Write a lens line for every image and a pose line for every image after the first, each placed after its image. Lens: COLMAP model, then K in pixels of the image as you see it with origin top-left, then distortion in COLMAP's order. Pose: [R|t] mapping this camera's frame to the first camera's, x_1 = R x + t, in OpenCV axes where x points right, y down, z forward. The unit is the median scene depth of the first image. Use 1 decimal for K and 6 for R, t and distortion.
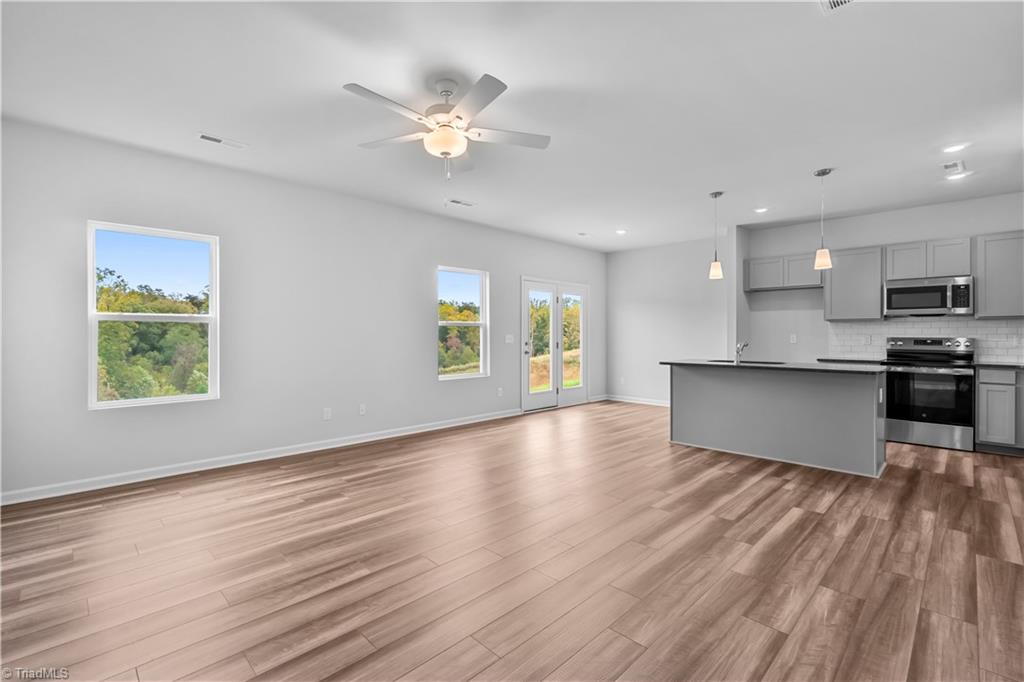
lens RADIAL K [[467.3, 0, 514.4], [0, 467.3, 337.8], [0, 0, 1]] dist [-0.005297, -0.000518]
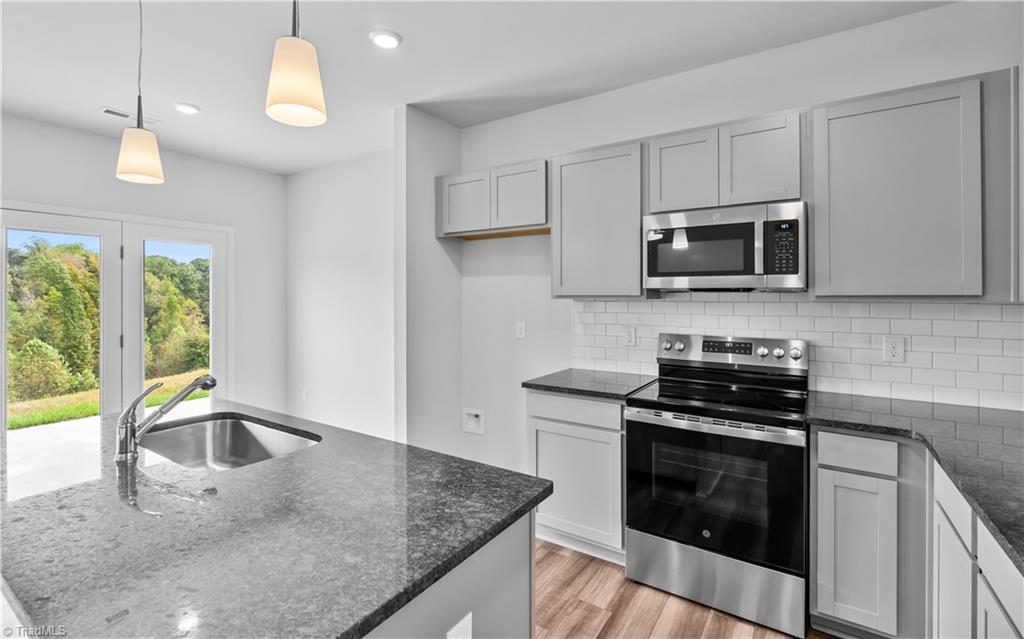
lens RADIAL K [[439.4, 0, 538.8], [0, 439.4, 297.1], [0, 0, 1]] dist [-0.001549, -0.000095]
pose [[0.978309, -0.001333, 0.207148, 0.640948], [0.001477, 0.999999, -0.000543, -0.042941], [-0.207147, 0.000837, 0.978310, 0.633600]]
